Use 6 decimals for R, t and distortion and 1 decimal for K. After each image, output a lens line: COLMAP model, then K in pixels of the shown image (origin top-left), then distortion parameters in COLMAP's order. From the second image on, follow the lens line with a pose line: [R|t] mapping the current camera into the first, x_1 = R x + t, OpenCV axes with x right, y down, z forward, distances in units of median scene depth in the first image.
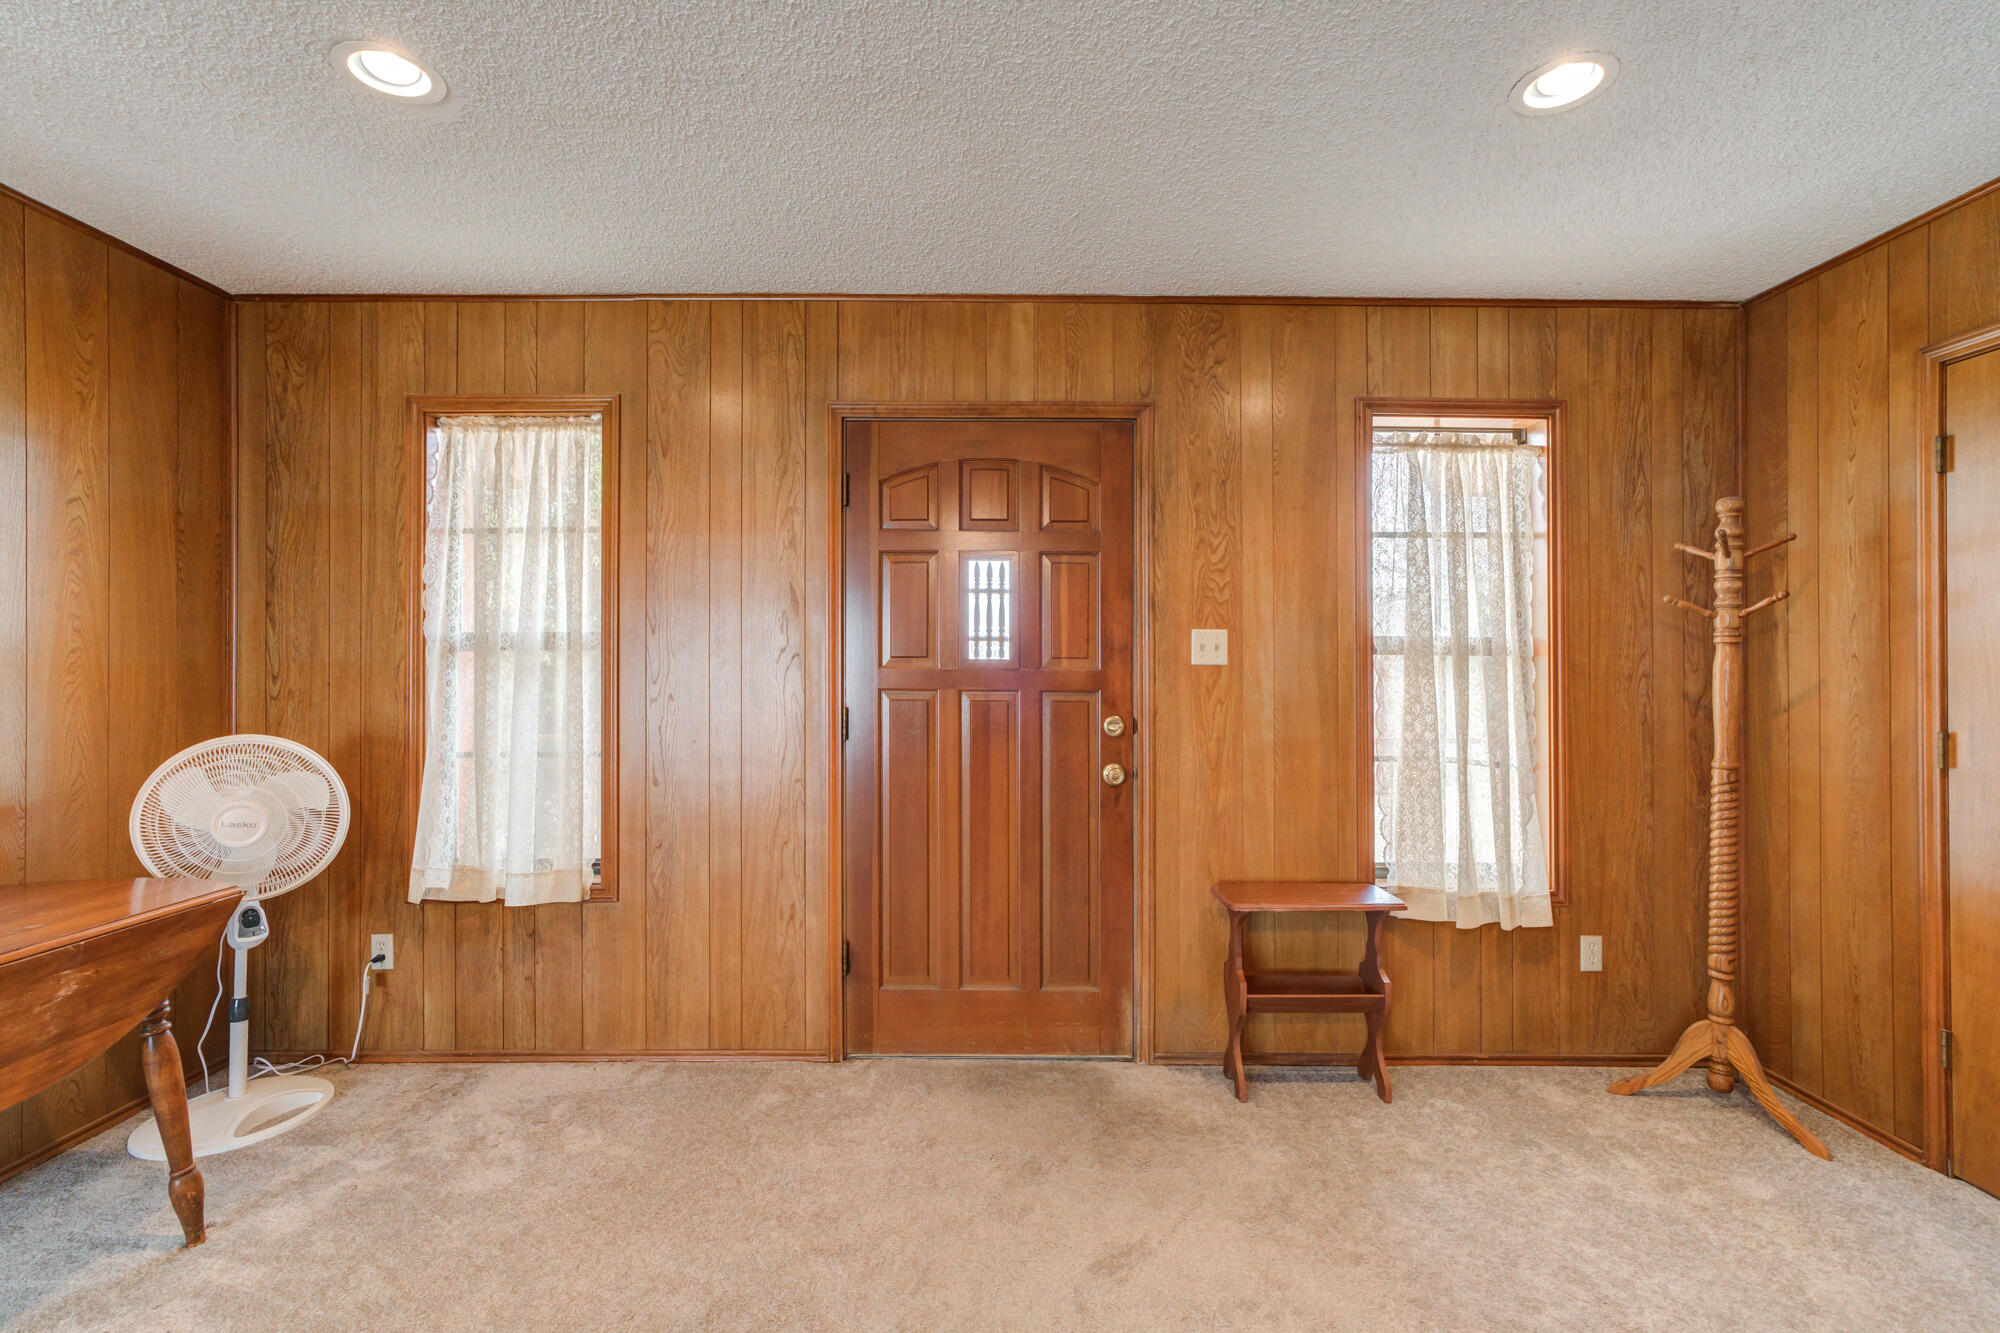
lens RADIAL K [[911.2, 0, 980.8], [0, 911.2, 651.3], [0, 0, 1]] dist [-0.022261, 0.015578]
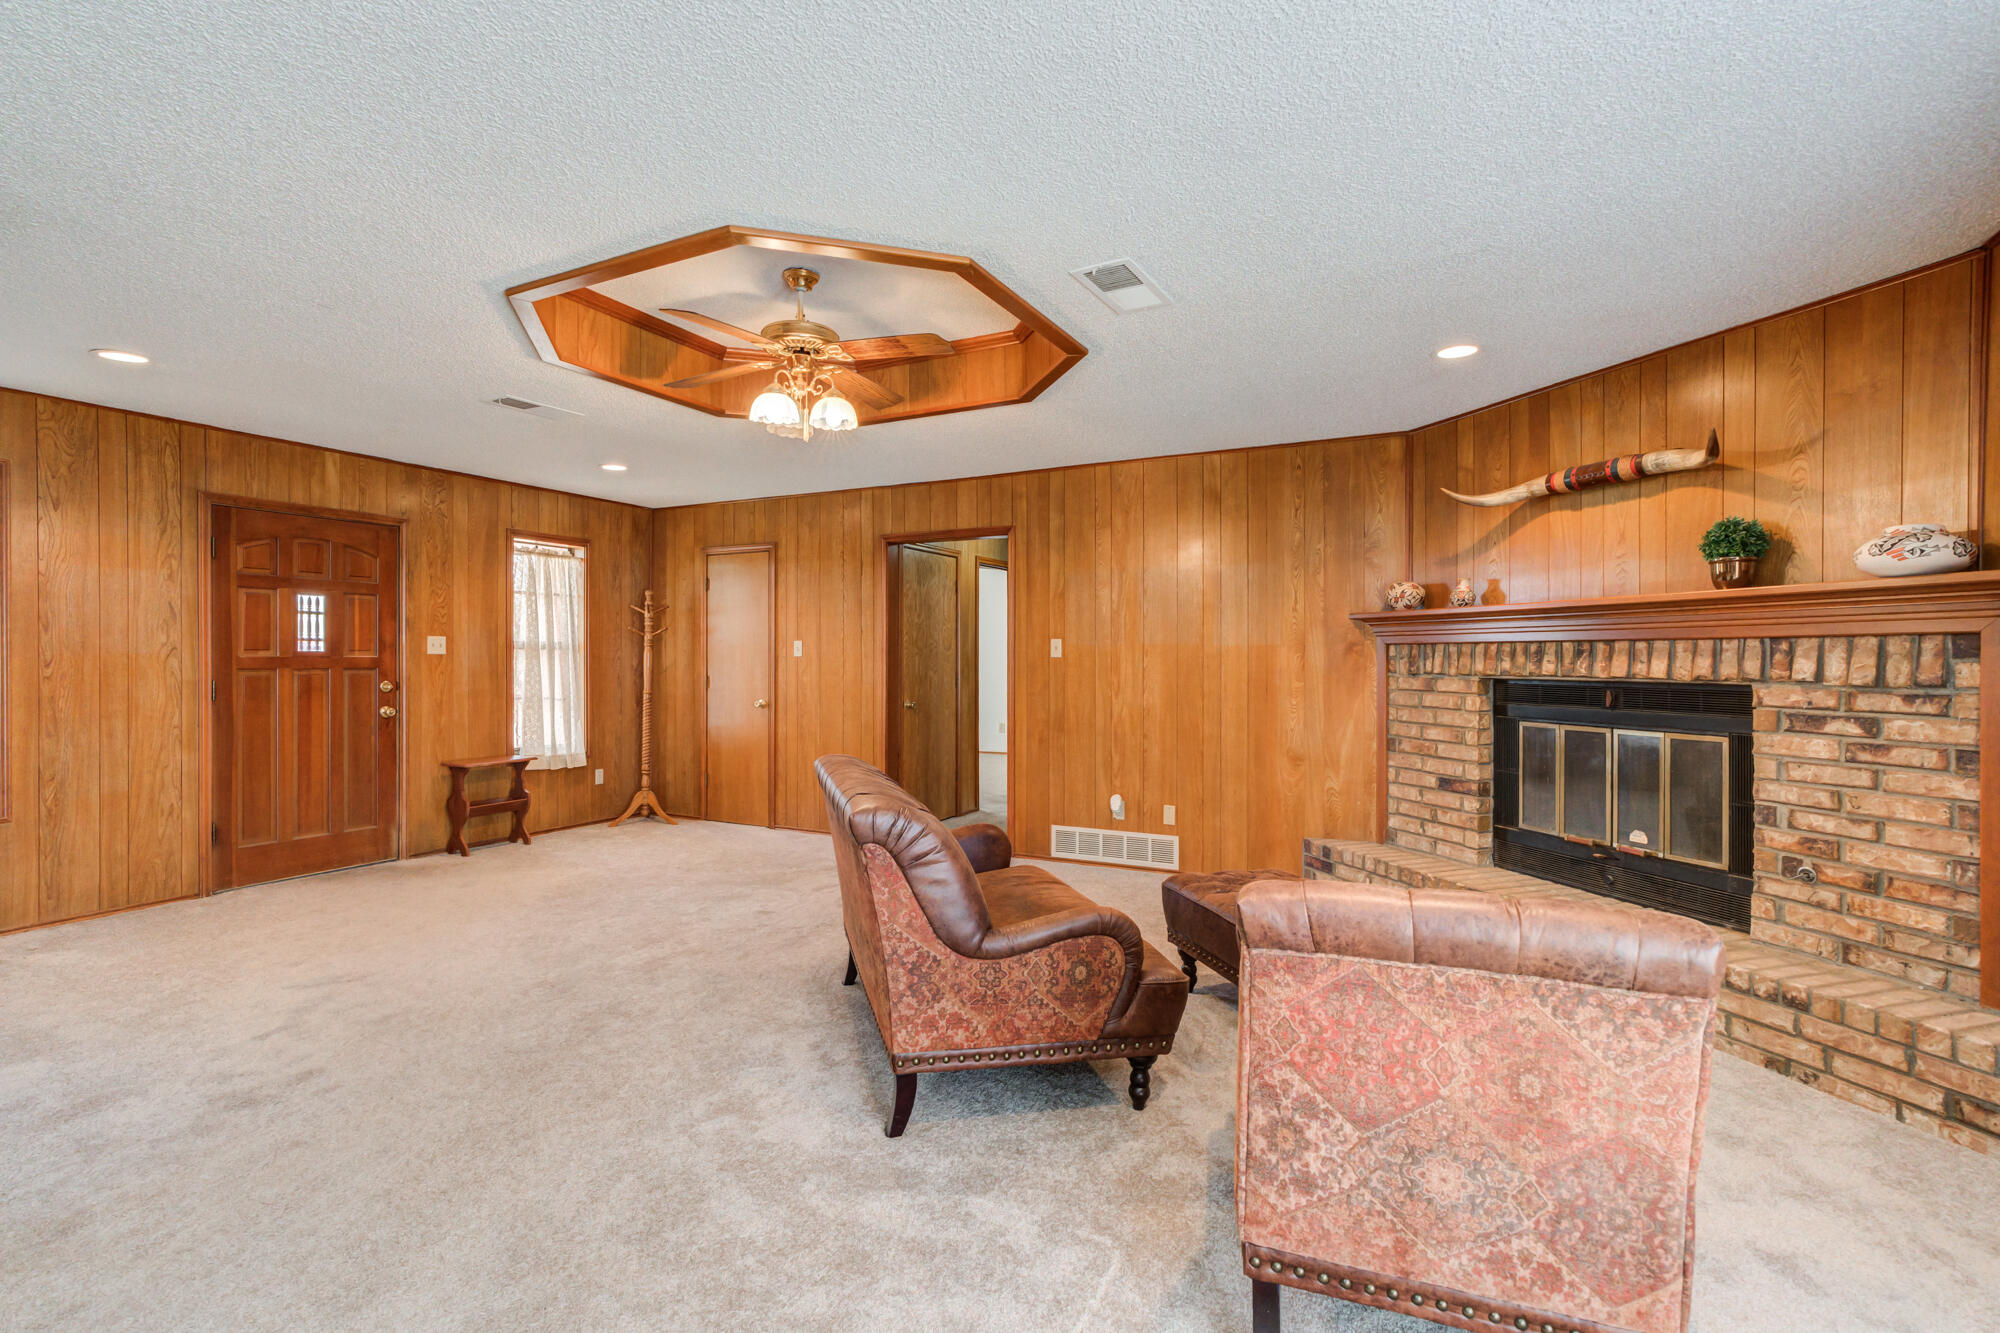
lens RADIAL K [[911.2, 0, 1002.6], [0, 911.2, 655.1], [0, 0, 1]] dist [-0.022261, 0.015578]
pose [[0.454778, -0.000462, 0.890605, -0.952598], [-0.007909, 0.999958, 0.004557, -0.001700], [-0.890570, -0.009117, 0.454755, -1.007059]]
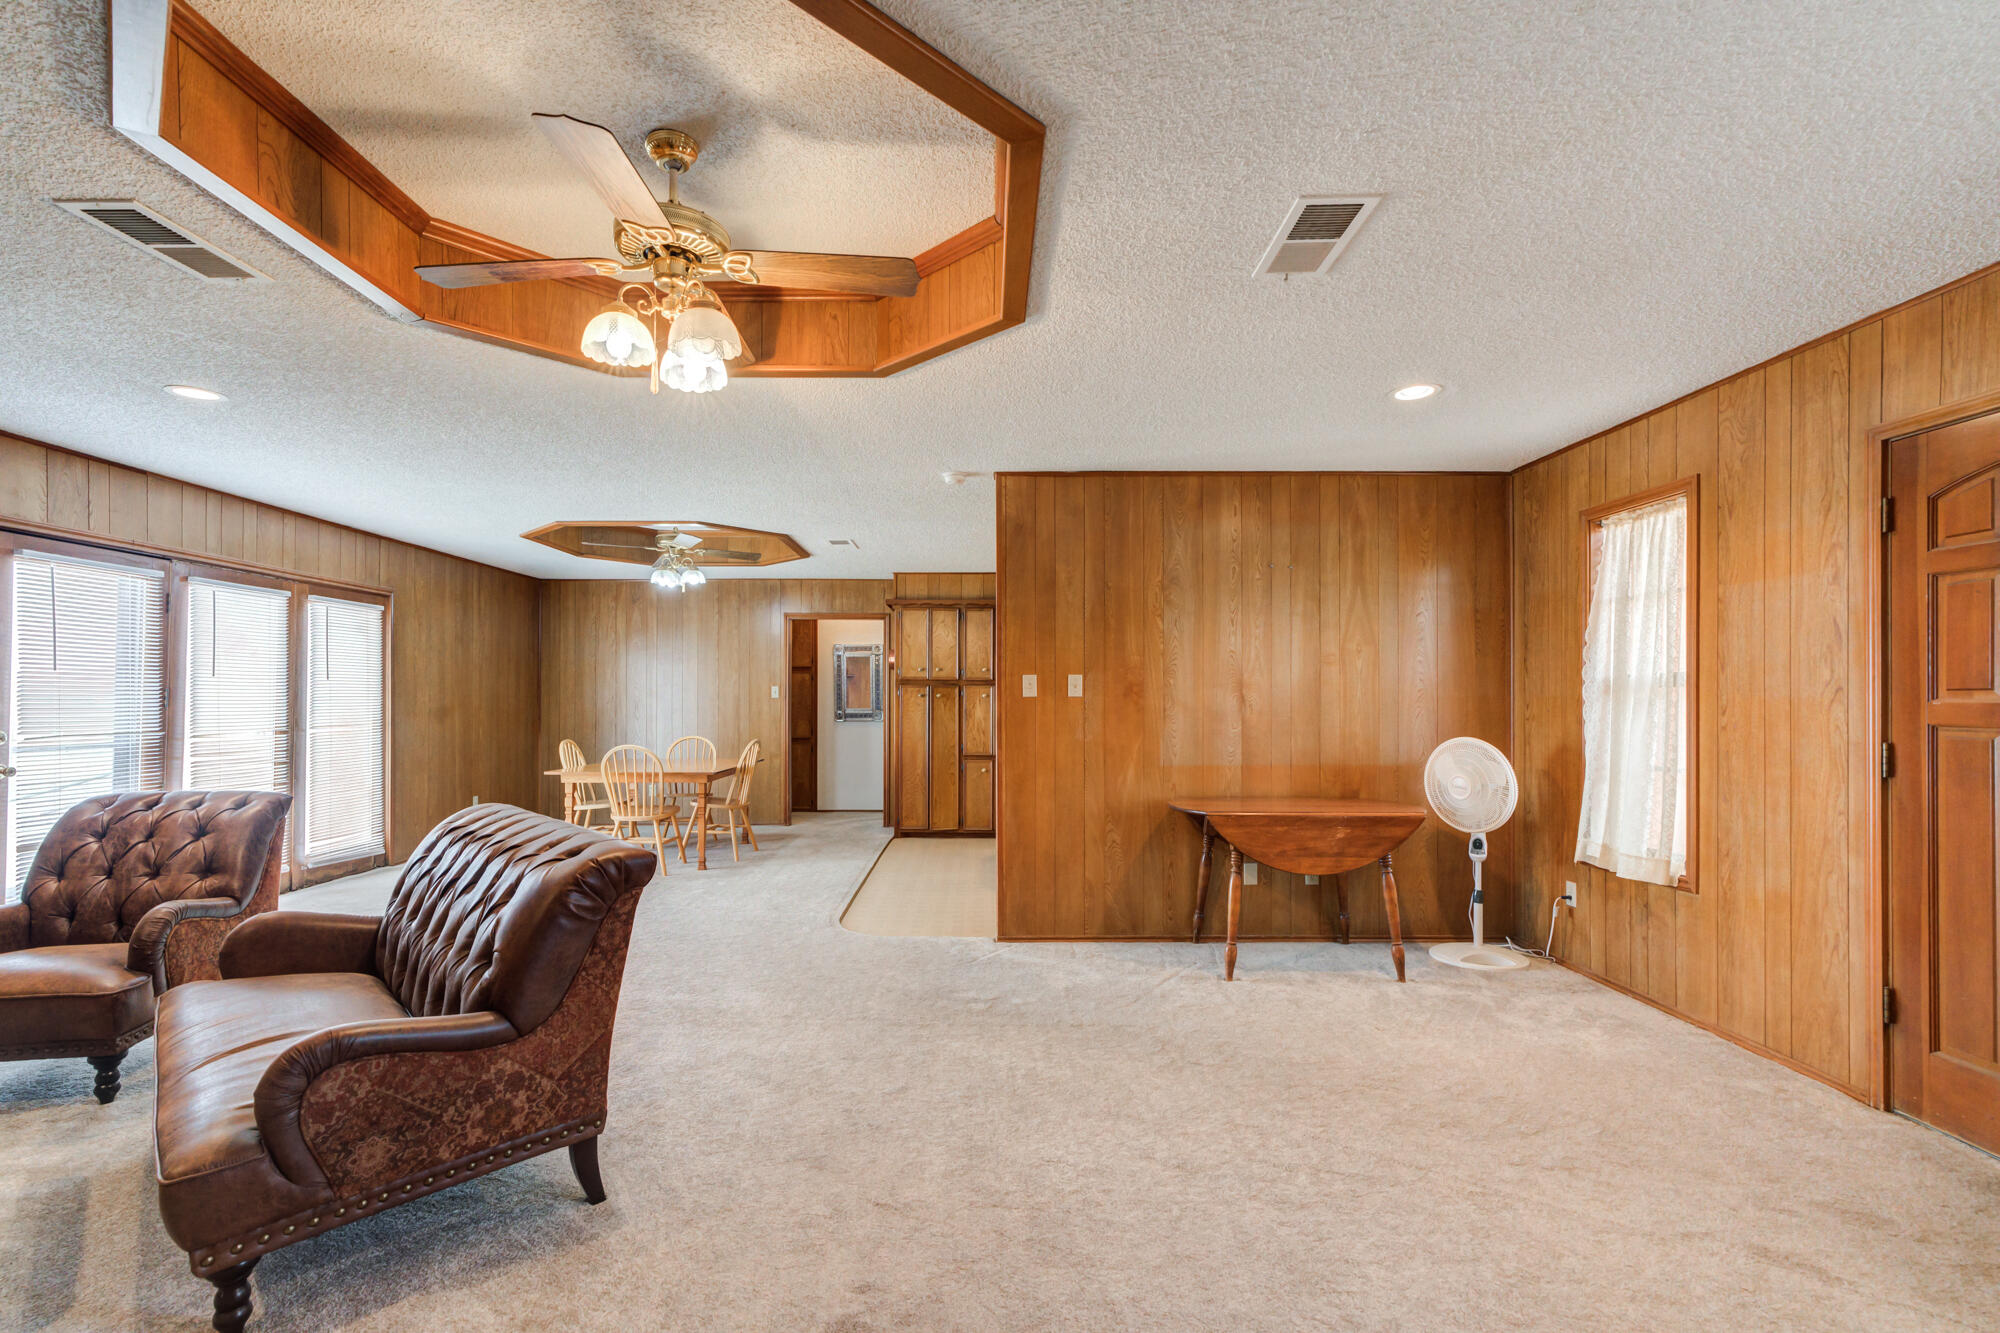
lens RADIAL K [[911.2, 0, 986.2], [0, 911.2, 693.3], [0, 0, 1]] dist [-0.022261, 0.015578]
pose [[0.003086, -0.006716, -0.999973, 0.801335], [0.004839, 0.999966, -0.006702, 0.011660], [0.999984, -0.004819, 0.003118, 0.048863]]
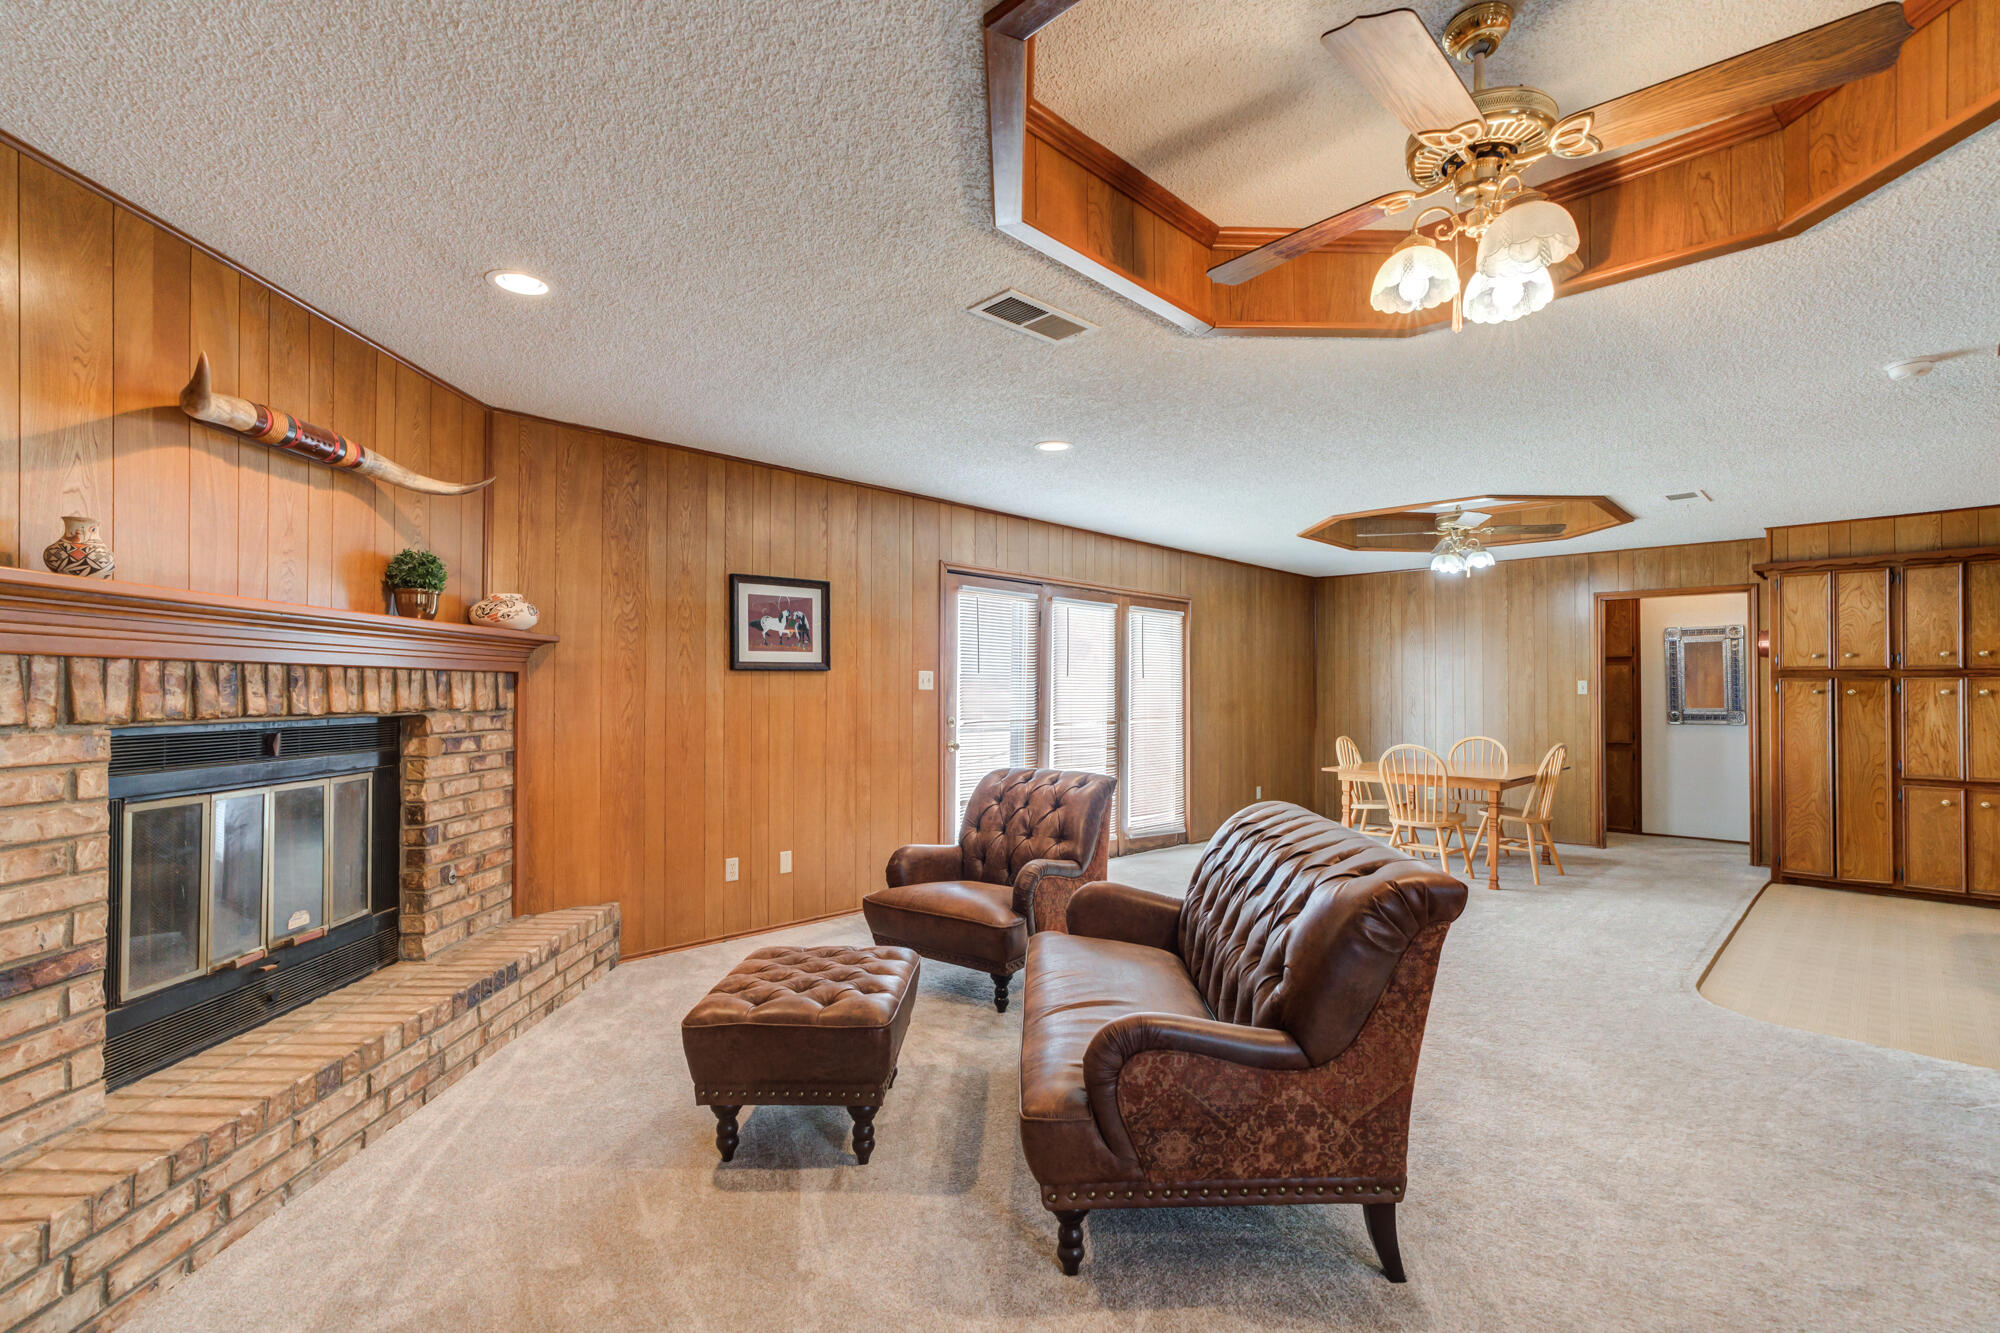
lens RADIAL K [[911.2, 0, 995.9], [0, 911.2, 679.7], [0, 0, 1]] dist [-0.022261, 0.015578]
pose [[-0.709577, -0.013551, -0.704497, 0.720373], [0.000258, 0.999810, -0.019490, 0.010757], [0.704628, -0.014012, -0.709439, -0.004228]]
